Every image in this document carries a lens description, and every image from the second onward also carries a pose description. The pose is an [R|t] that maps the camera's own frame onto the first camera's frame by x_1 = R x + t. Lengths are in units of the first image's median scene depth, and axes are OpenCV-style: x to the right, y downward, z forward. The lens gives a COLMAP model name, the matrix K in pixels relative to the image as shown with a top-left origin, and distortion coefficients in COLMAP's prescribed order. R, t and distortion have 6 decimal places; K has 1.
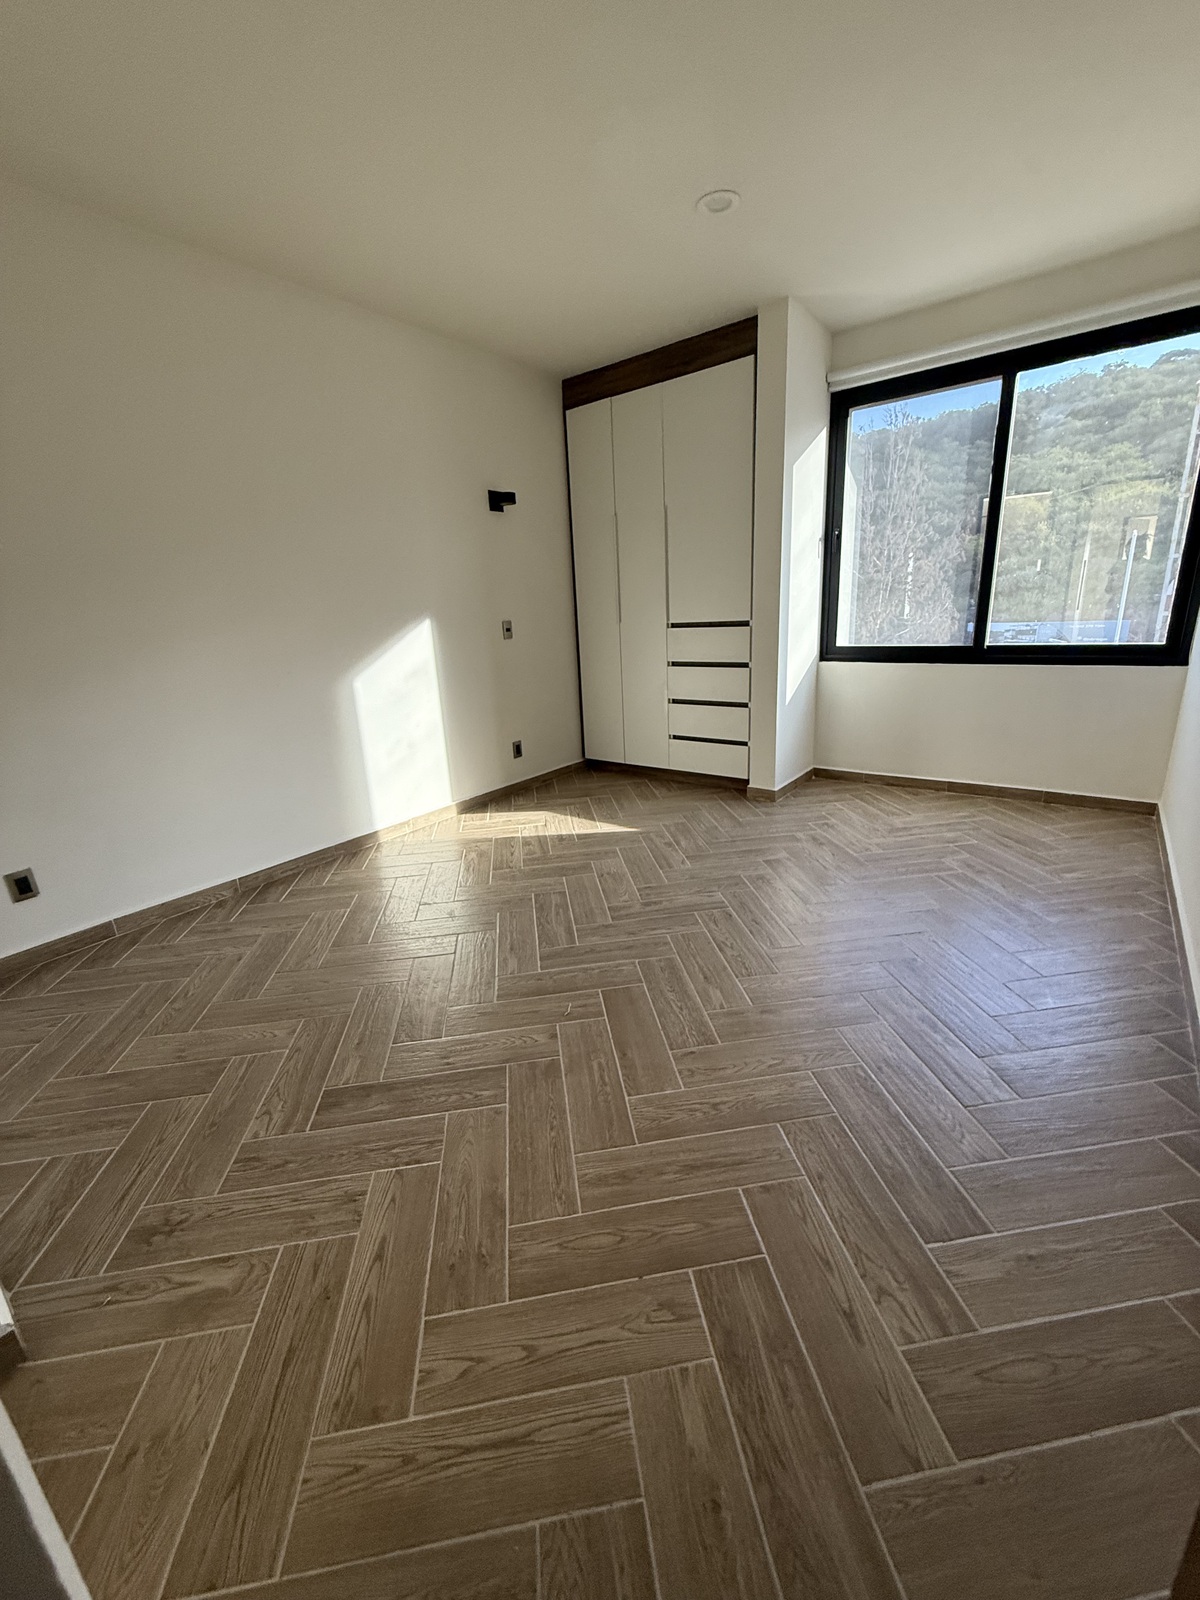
lens RADIAL K [[643.2, 0, 599.5], [0, 643.2, 798.0], [0, 0, 1]] dist [0.002326, 0.000744]
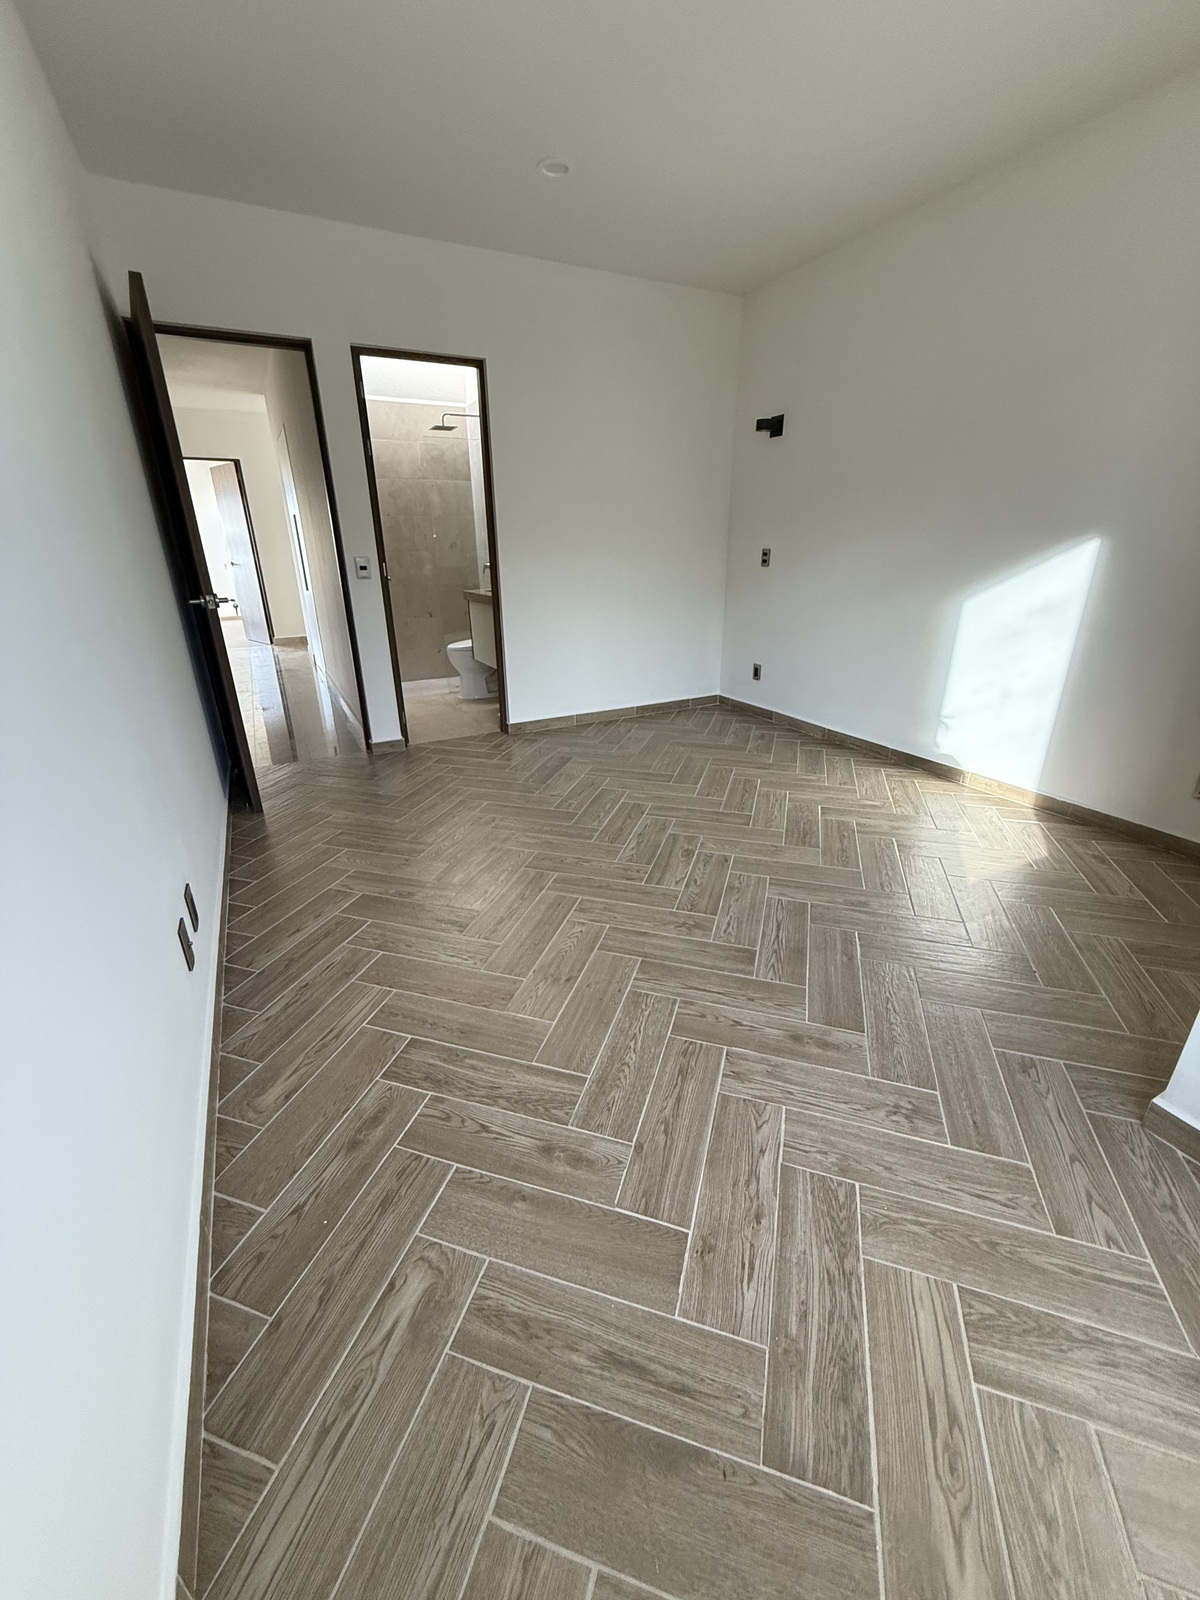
lens RADIAL K [[643.2, 0, 598.6], [0, 643.2, 802.8], [0, 0, 1]] dist [0.002326, 0.000744]
pose [[-0.430536, 0.389554, -0.814178, 0.833779], [-0.226621, 0.826509, 0.515291, -0.344205], [0.873660, 0.406362, -0.267561, 1.017351]]
